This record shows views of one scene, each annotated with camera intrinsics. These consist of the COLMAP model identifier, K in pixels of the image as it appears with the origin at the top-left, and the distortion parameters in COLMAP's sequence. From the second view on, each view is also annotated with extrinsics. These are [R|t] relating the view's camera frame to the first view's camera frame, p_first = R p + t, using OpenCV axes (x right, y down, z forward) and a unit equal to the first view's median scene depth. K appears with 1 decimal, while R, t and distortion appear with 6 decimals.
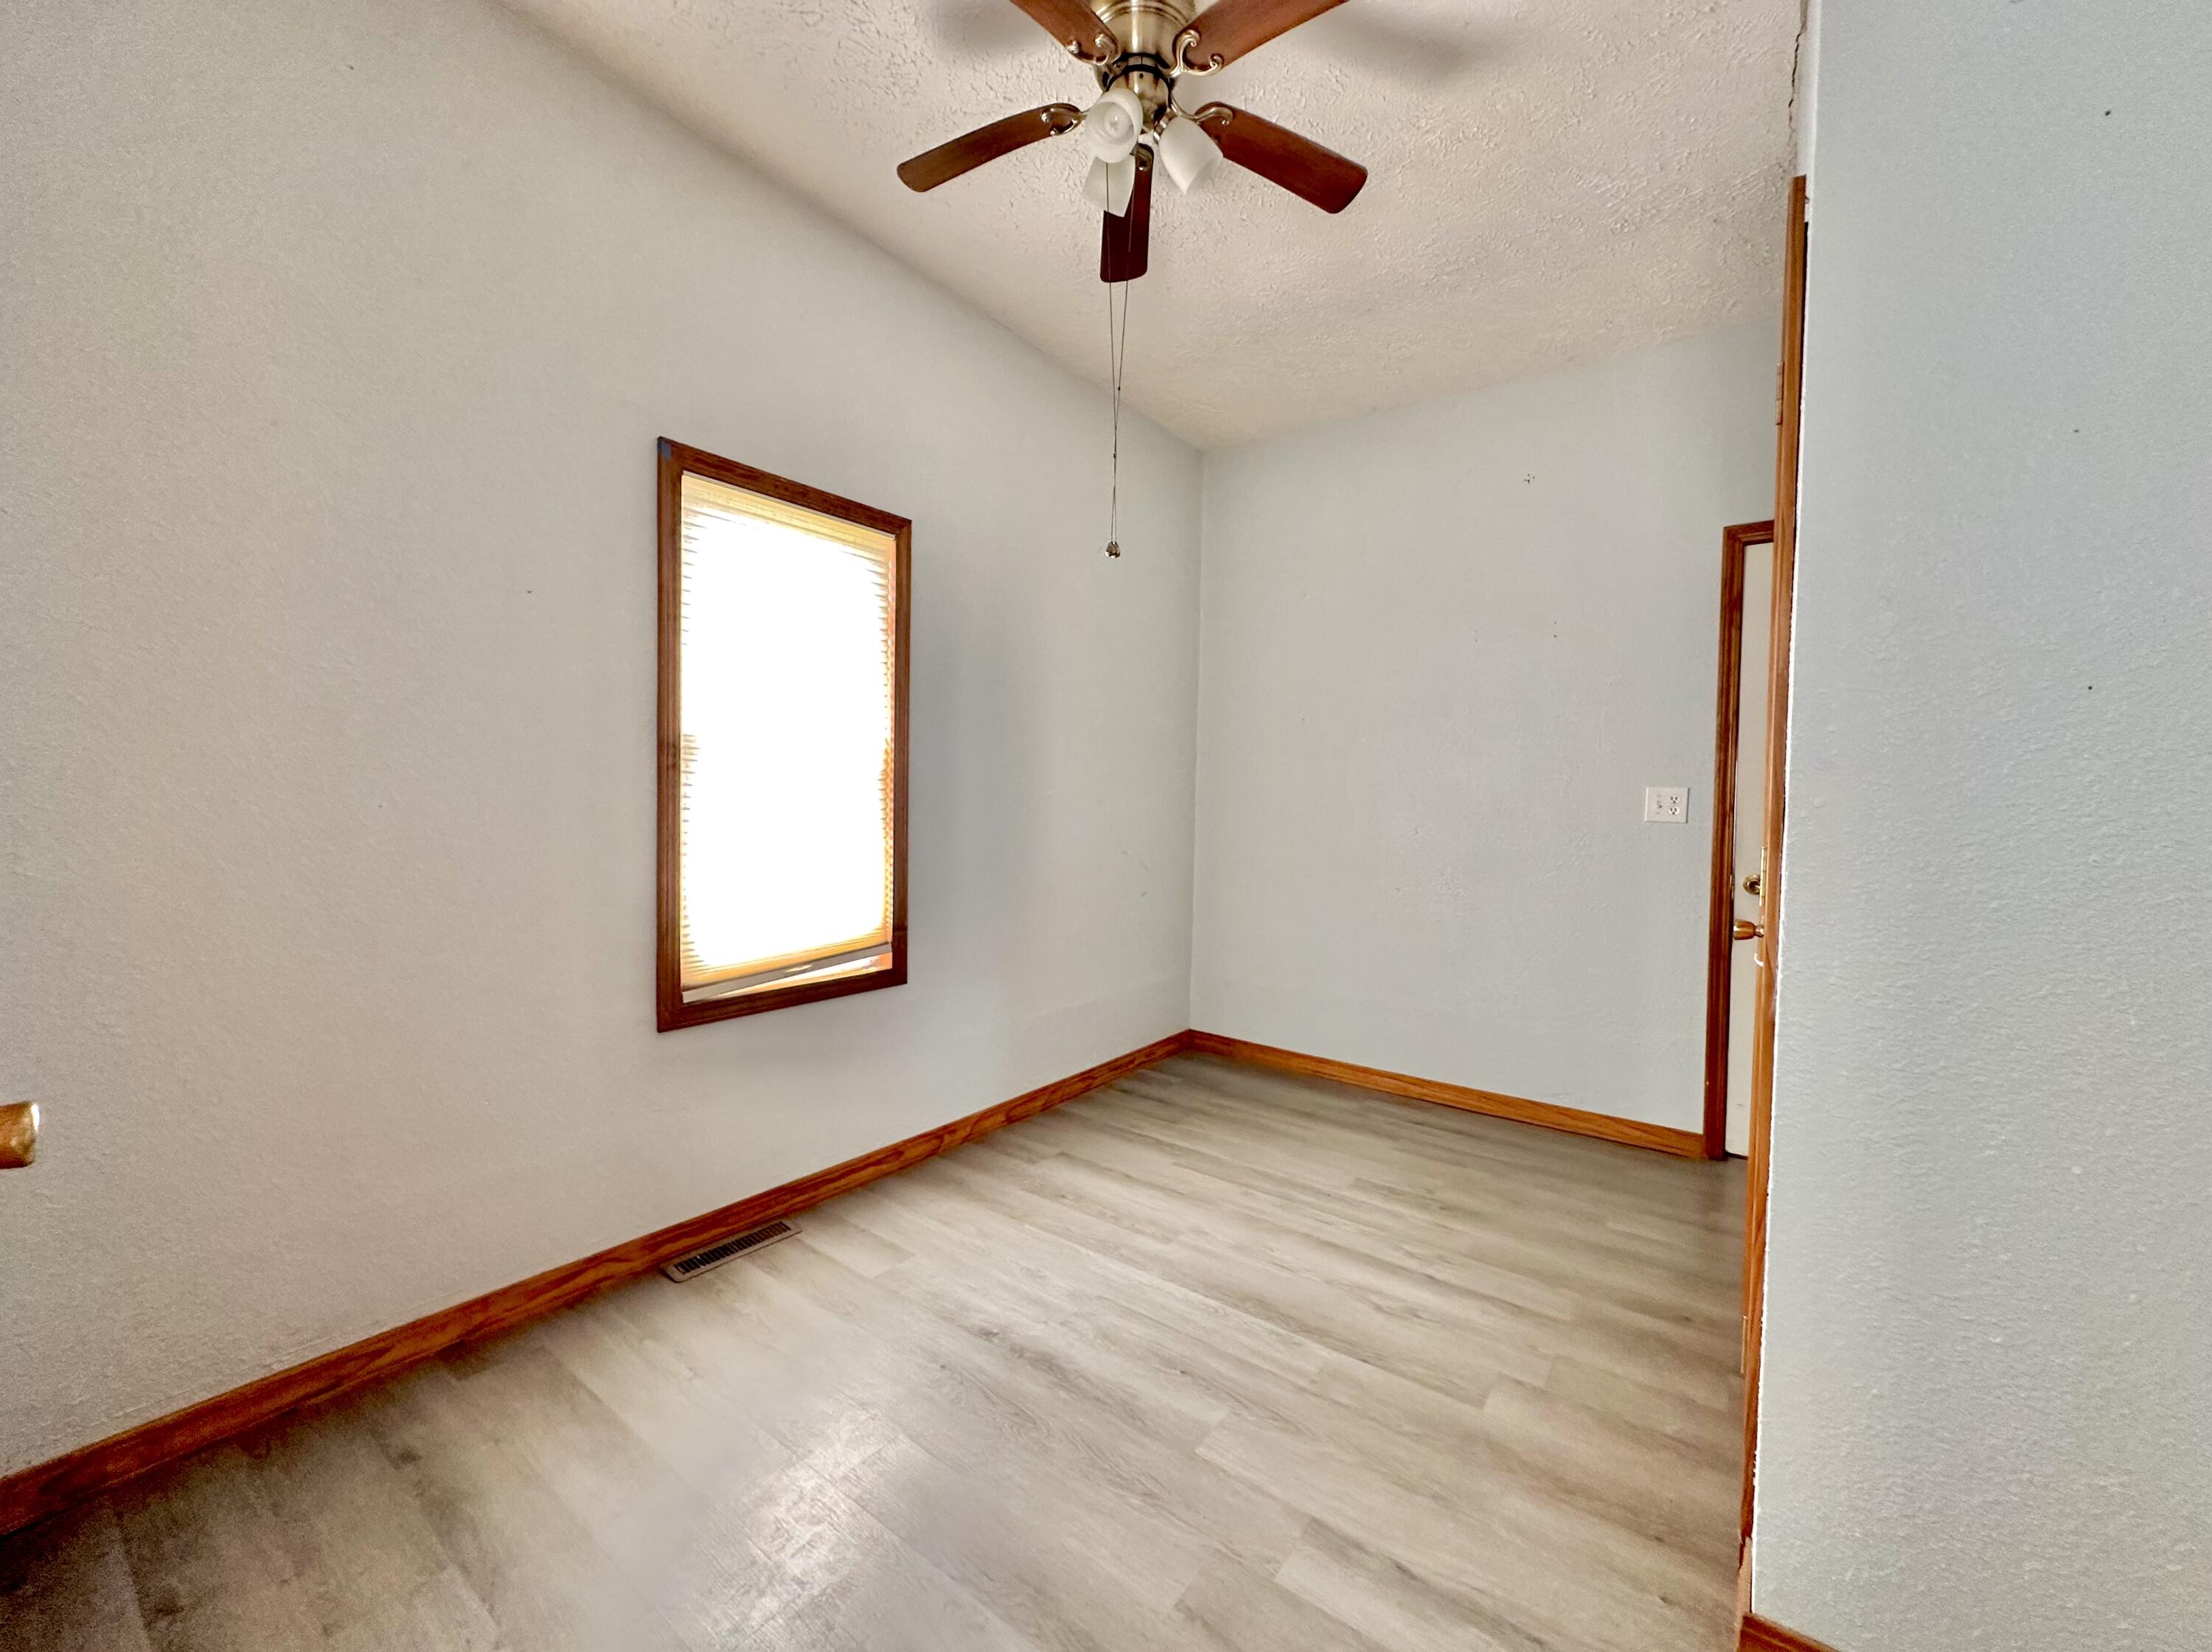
lens RADIAL K [[905.5, 0, 1104.2], [0, 905.5, 827.5], [0, 0, 1]] dist [-0.003098, 0.000239]
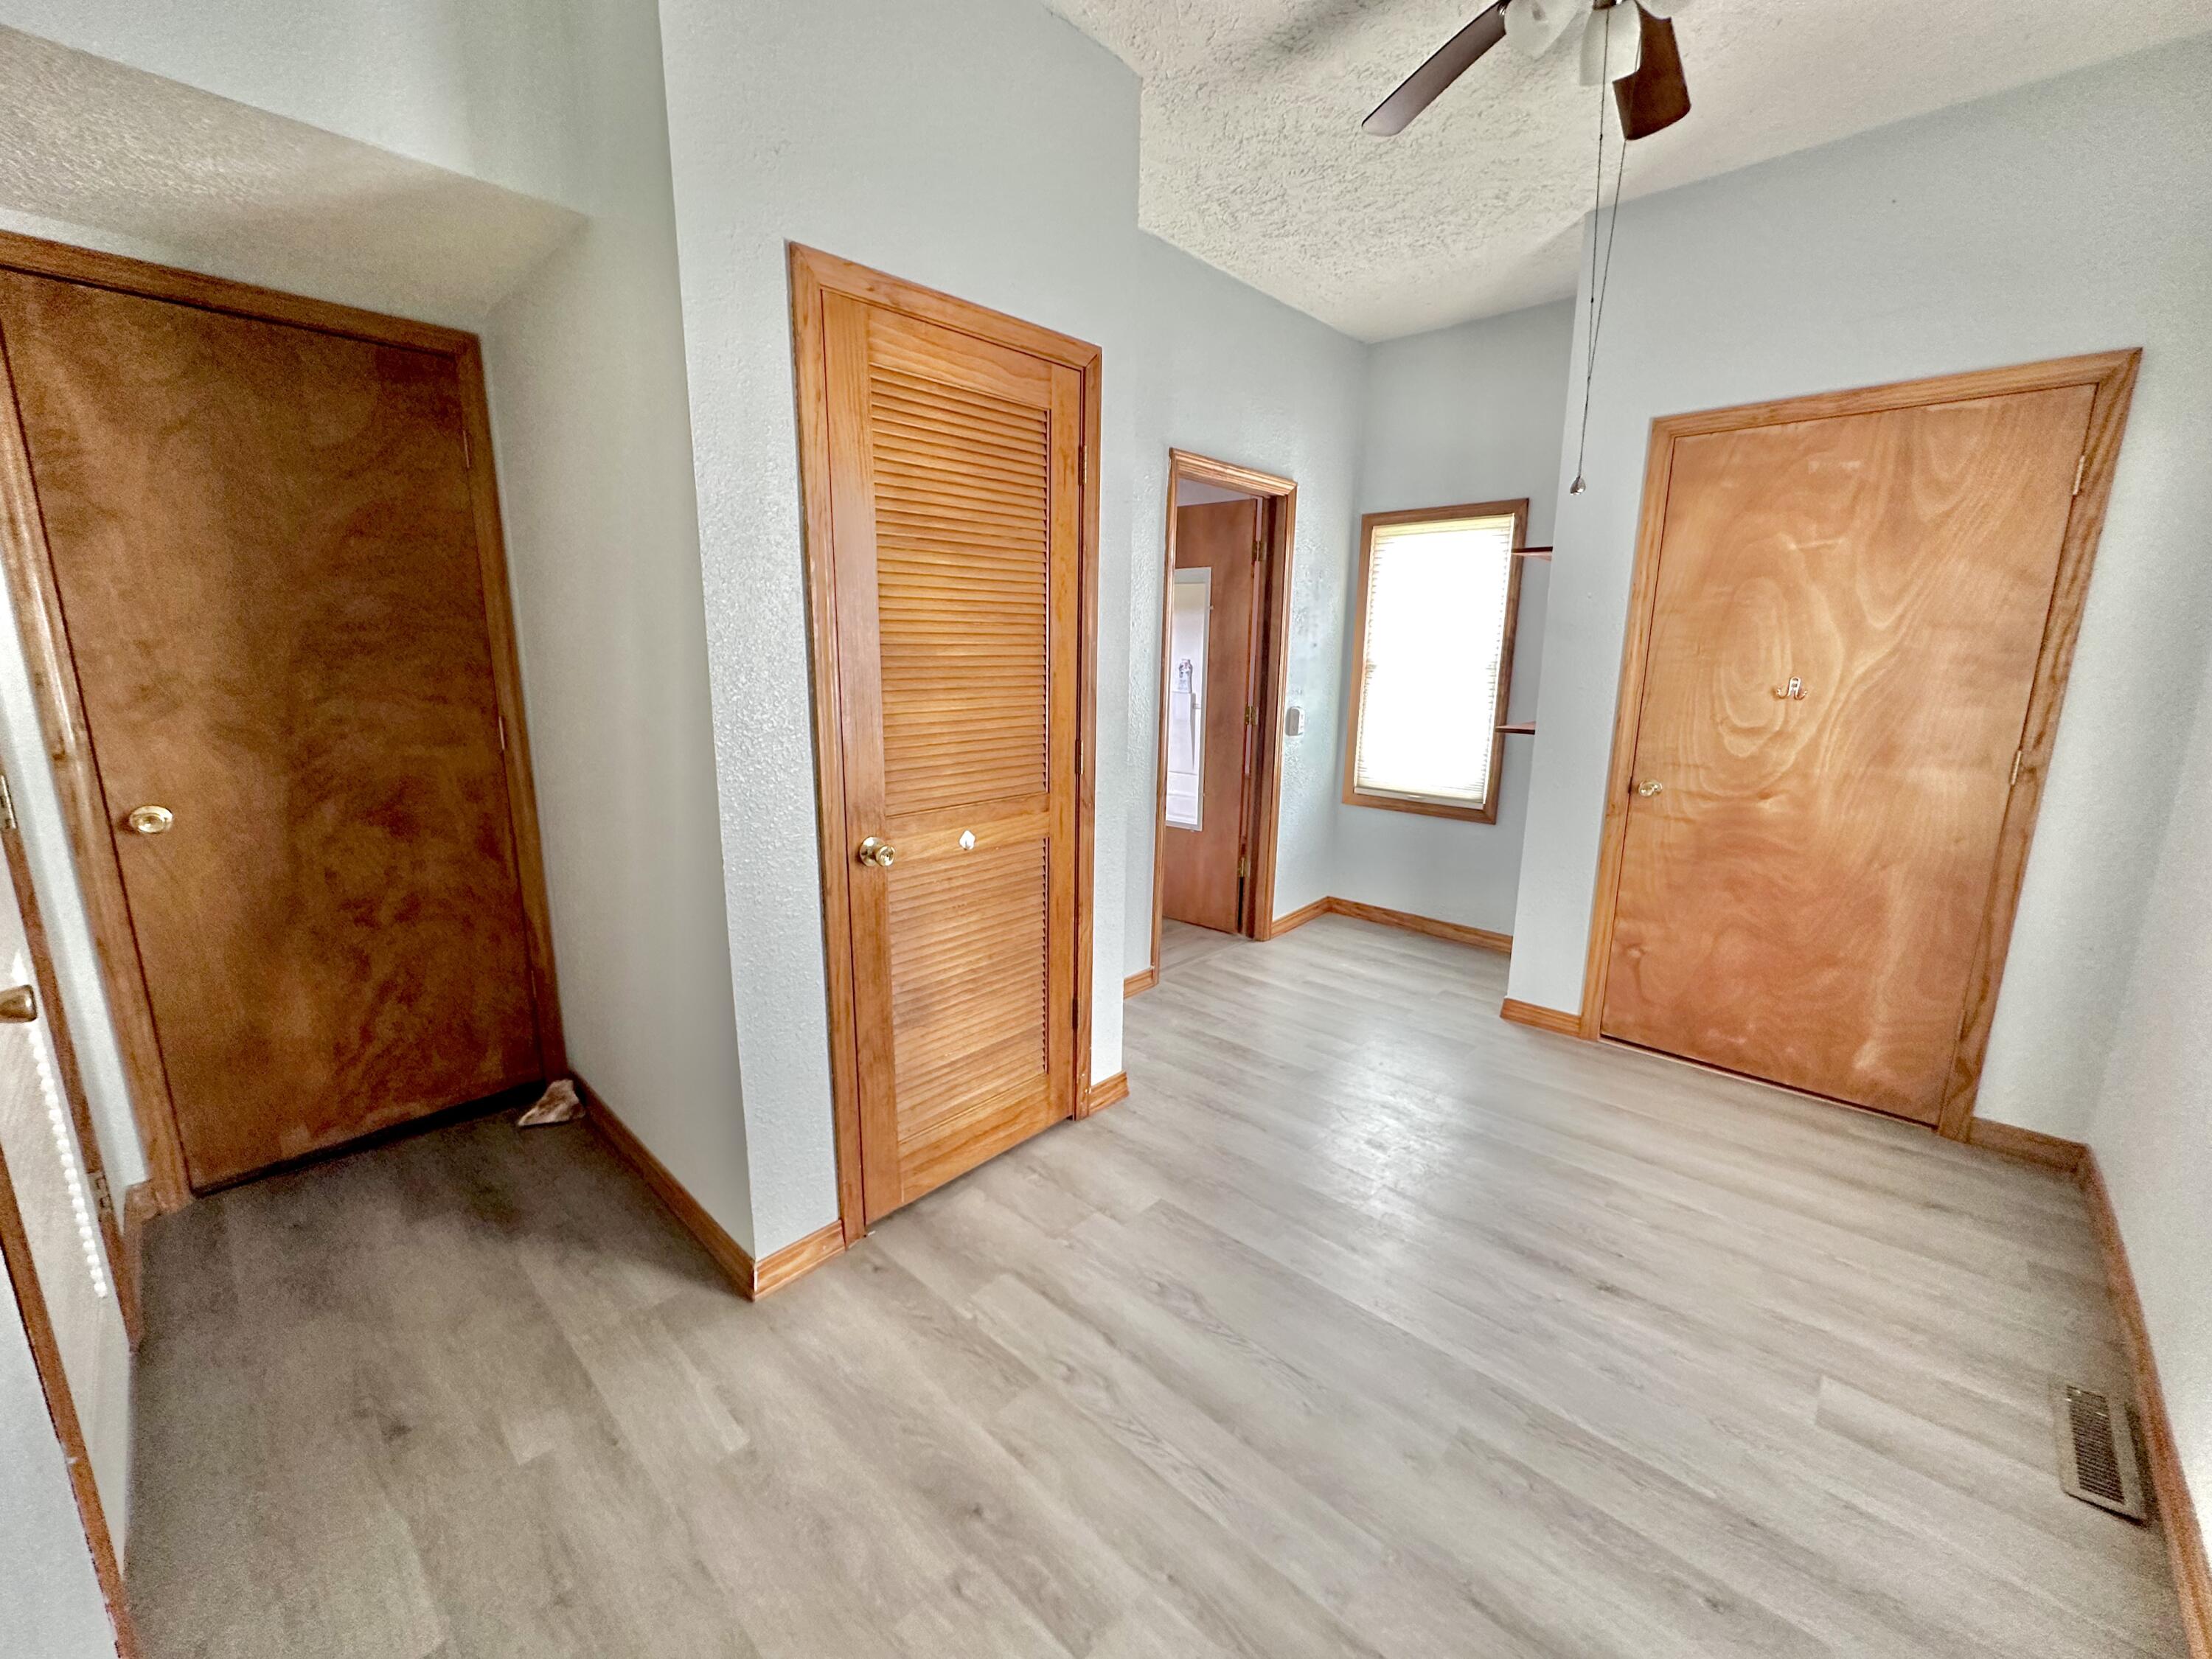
lens RADIAL K [[905.6, 0, 1105.9], [0, 905.6, 832.1], [0, 0, 1]] dist [-0.003098, 0.000239]
pose [[-0.992958, -0.059190, 0.102623, 0.294650], [-0.032858, 0.969855, 0.241459, -0.130239], [-0.113821, 0.236387, -0.964969, 1.597294]]
